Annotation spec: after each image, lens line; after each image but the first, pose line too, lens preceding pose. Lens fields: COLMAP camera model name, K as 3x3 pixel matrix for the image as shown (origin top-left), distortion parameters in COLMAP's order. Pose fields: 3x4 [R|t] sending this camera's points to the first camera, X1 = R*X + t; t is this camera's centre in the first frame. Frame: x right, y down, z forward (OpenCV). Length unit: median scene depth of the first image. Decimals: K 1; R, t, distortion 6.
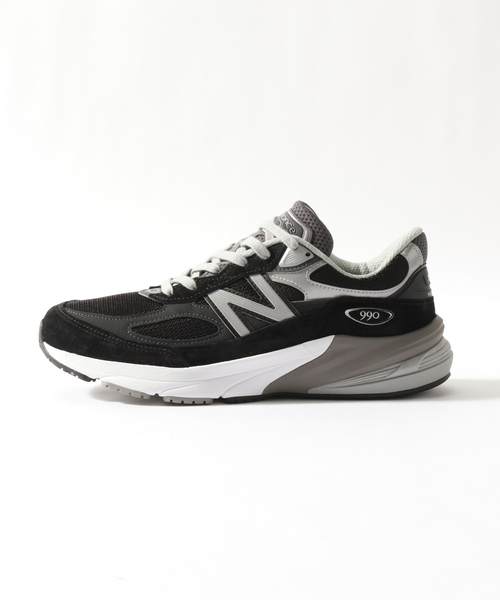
lens RADIAL K [[1064.6, 0, 250.0], [0, 1064.6, 300.0], [0, 0, 1]] dist [0.045935, 0.000000]
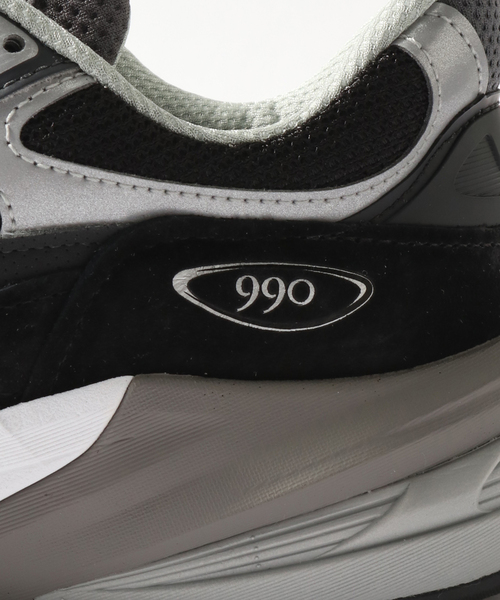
lens RADIAL K [[1064.6, 0, 249.9], [0, 1064.6, 300.0], [0, 0, 1]] dist [0.045935, 0.000000]
pose [[0.999467, -0.014742, -0.029111, 0.113666], [0.014713, 0.999891, -0.001203, 0.016366], [0.029125, 0.000774, 0.999575, 0.754199]]
